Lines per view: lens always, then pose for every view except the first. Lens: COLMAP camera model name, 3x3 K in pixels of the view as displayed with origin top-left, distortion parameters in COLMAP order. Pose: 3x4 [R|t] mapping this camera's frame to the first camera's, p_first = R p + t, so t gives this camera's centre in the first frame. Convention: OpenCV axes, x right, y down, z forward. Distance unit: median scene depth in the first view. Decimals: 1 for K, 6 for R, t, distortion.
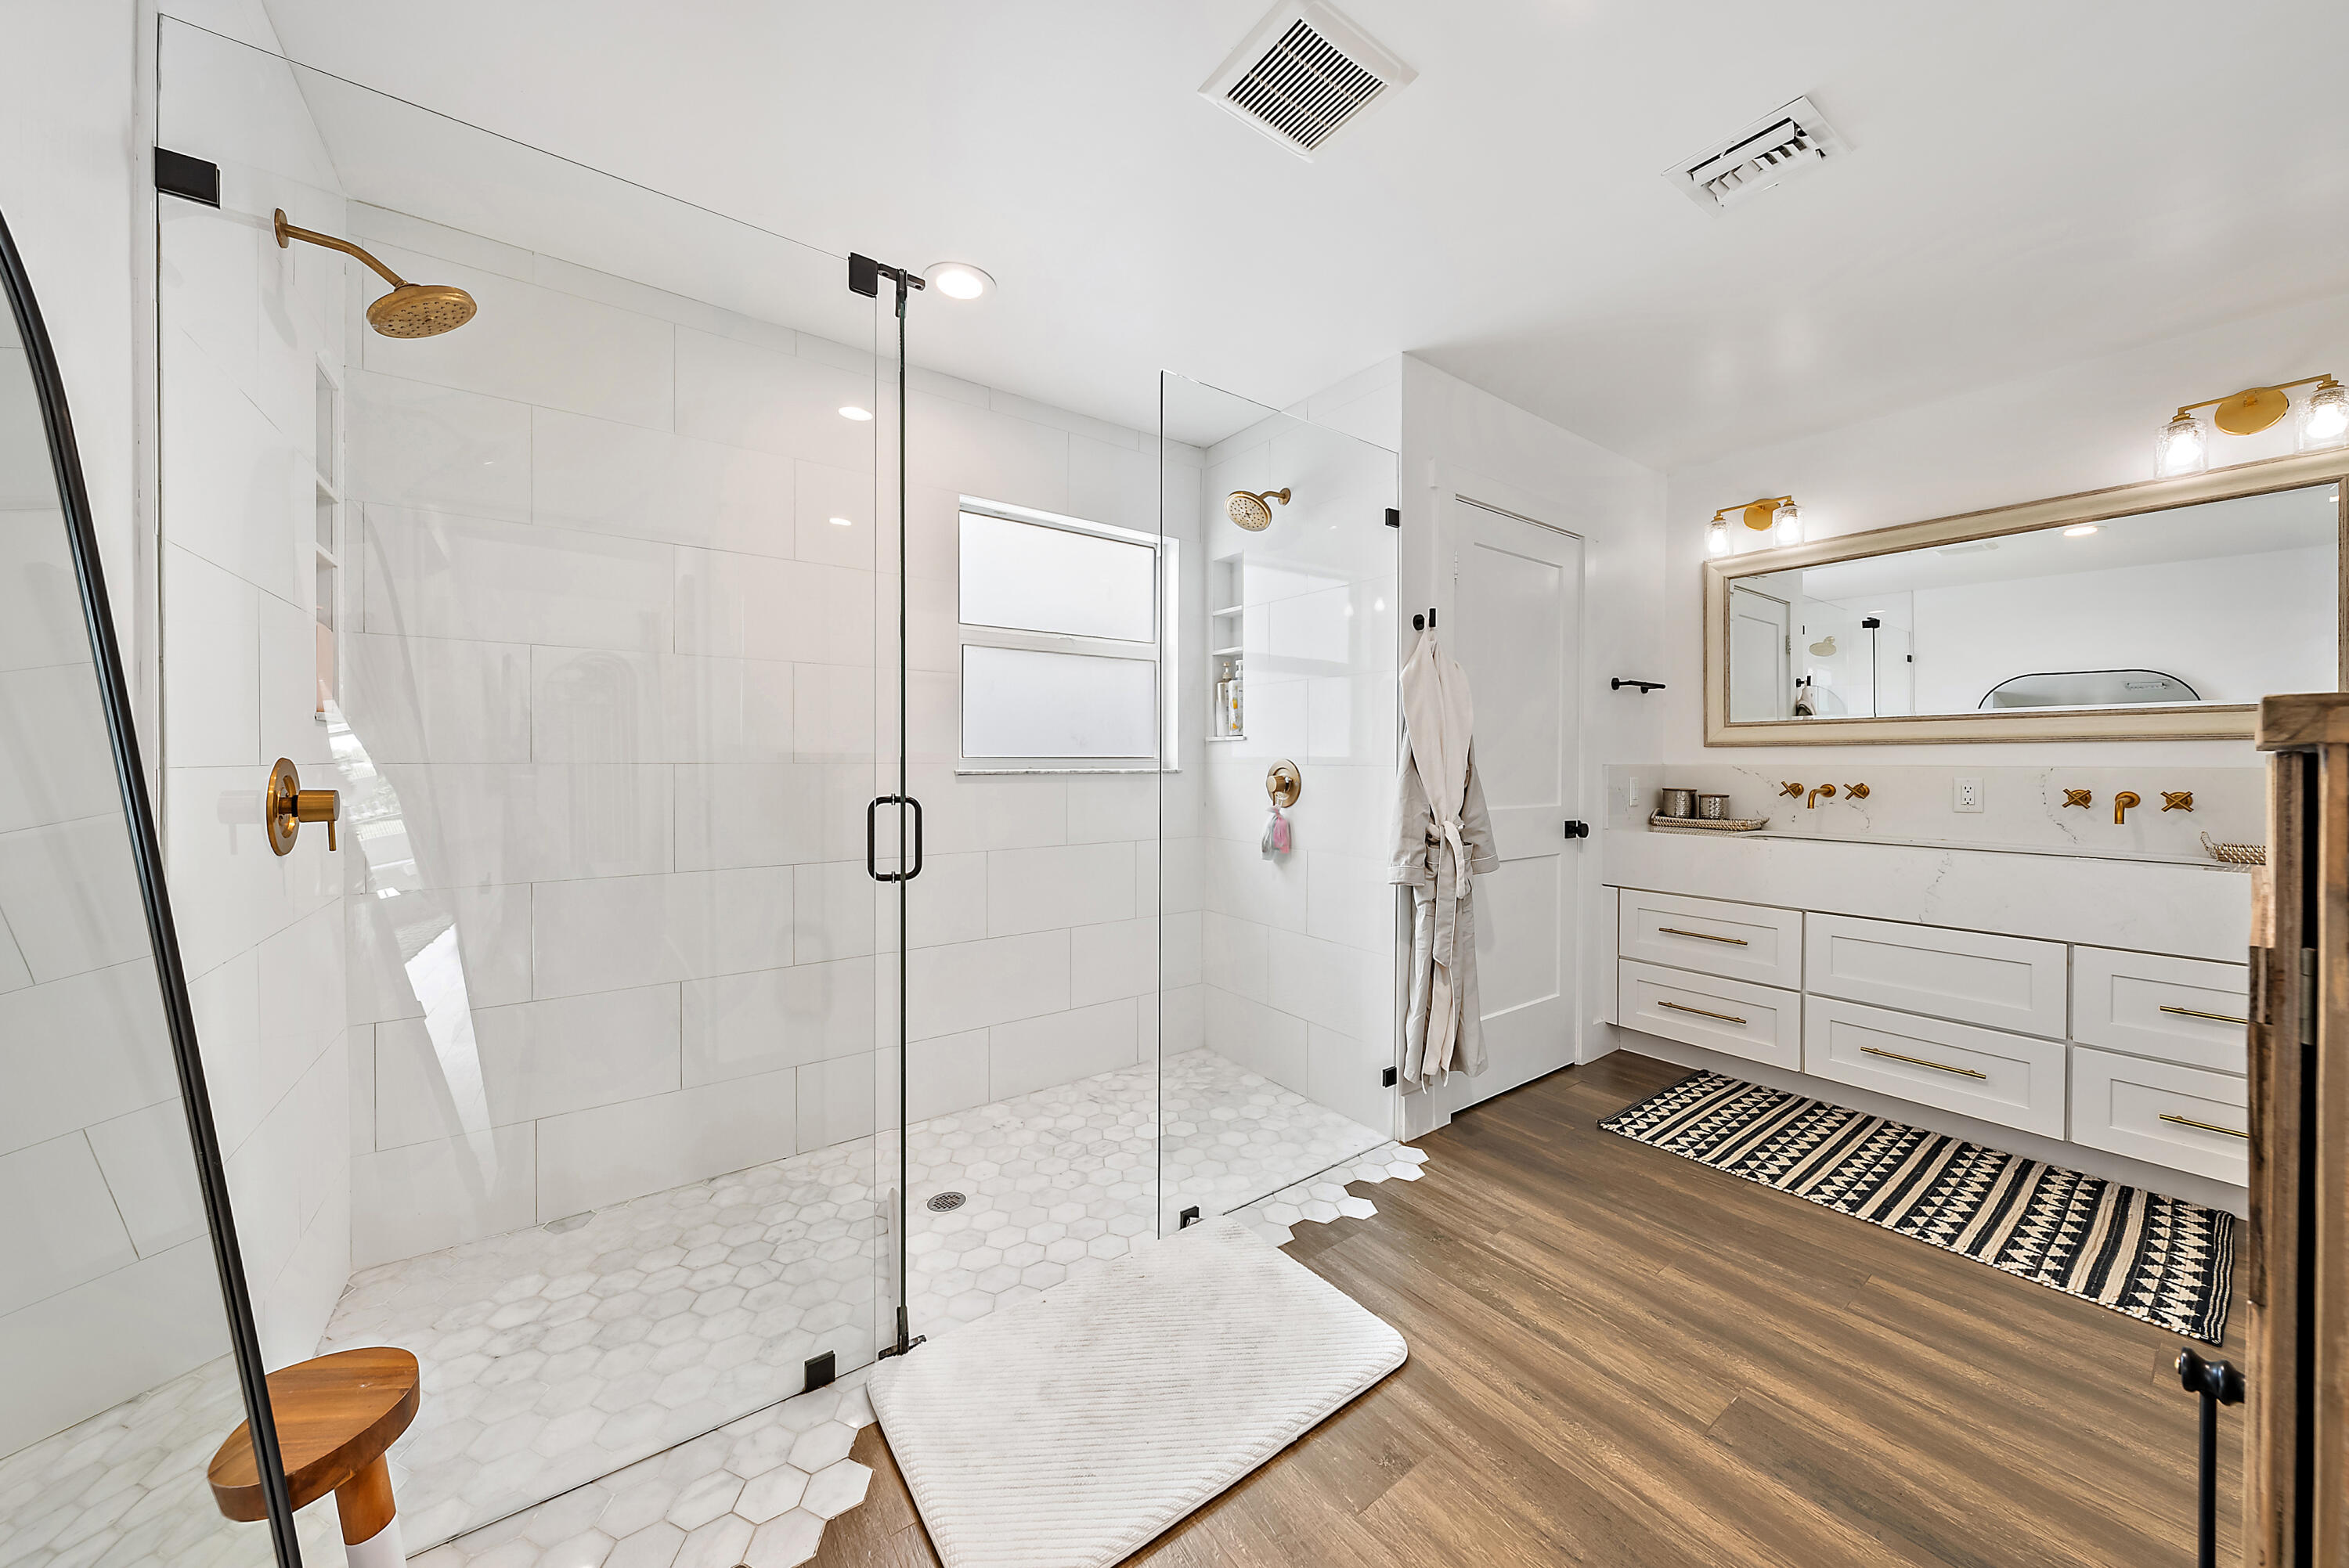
lens RADIAL K [[807.8, 0, 1174.7], [0, 807.8, 773.4], [0, 0, 1]] dist [0.000072, 0.000001]
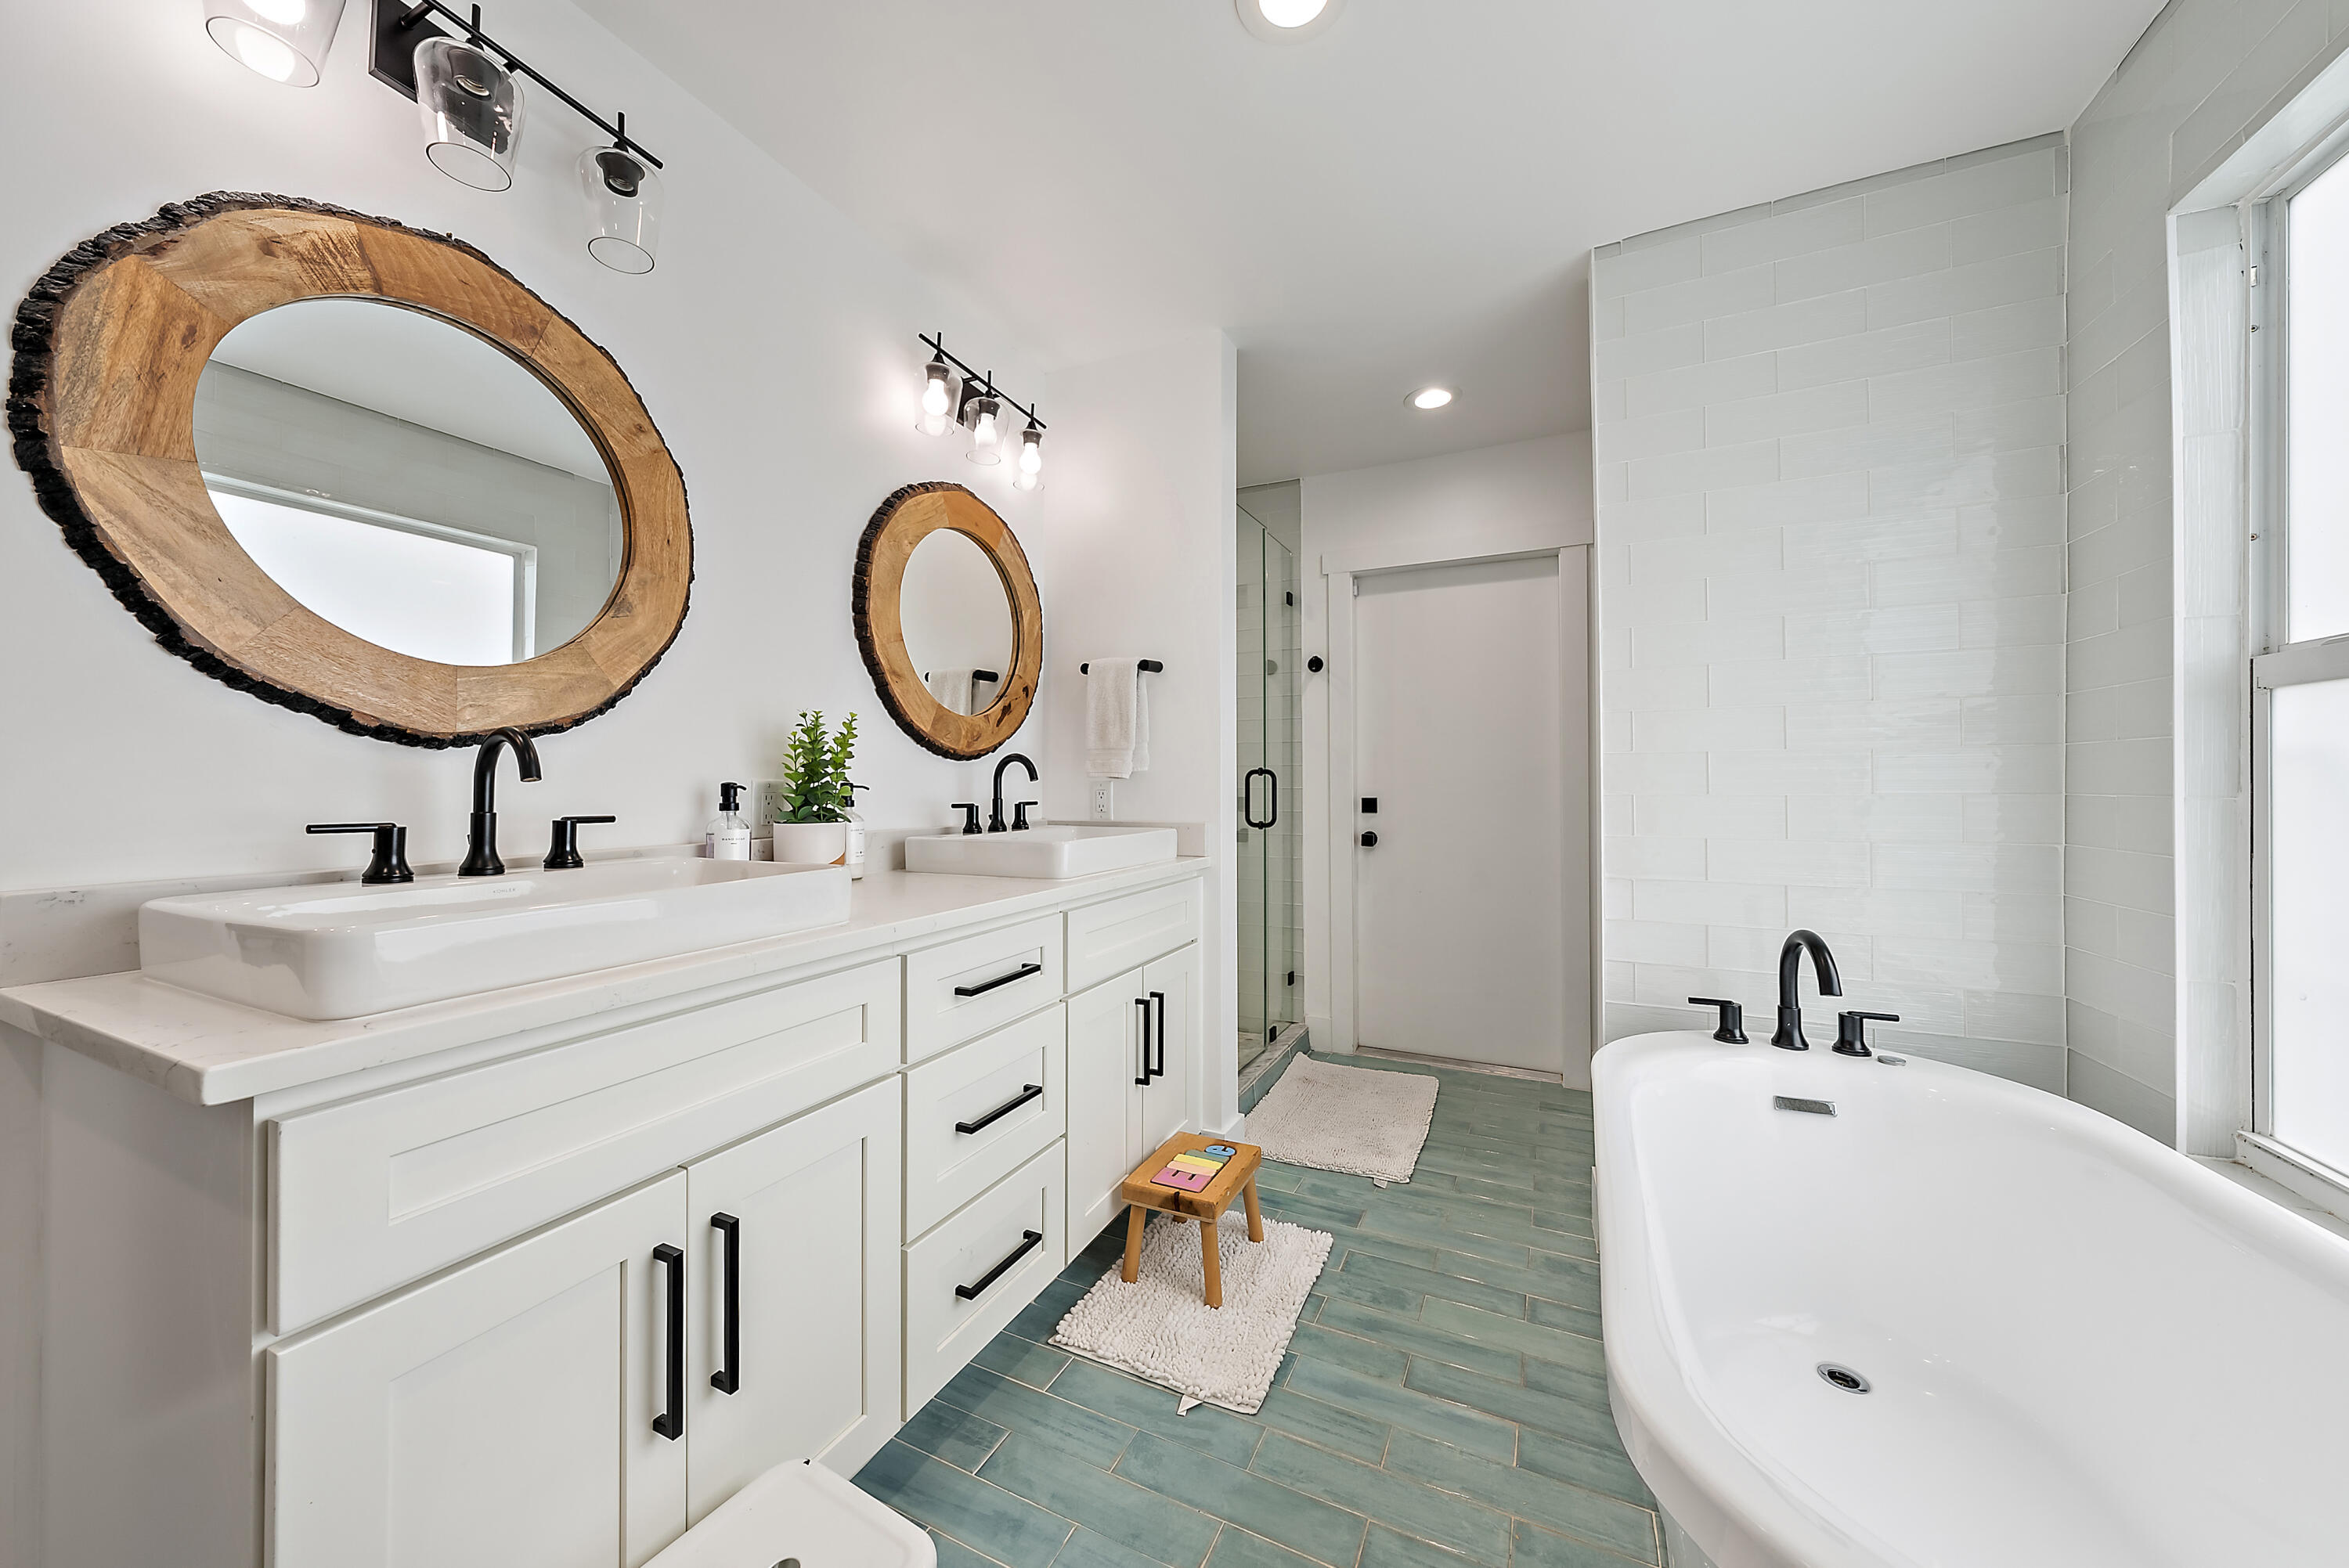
lens RADIAL K [[807.8, 0, 1172.6], [0, 807.8, 783.8], [0, 0, 1]] dist [0.000072, 0.000001]
pose [[0.477253, -0.002994, -0.878761, 0.852620], [-0.004386, 0.999974, -0.005789, 0.063435], [0.878755, 0.006616, 0.477227, 0.164680]]
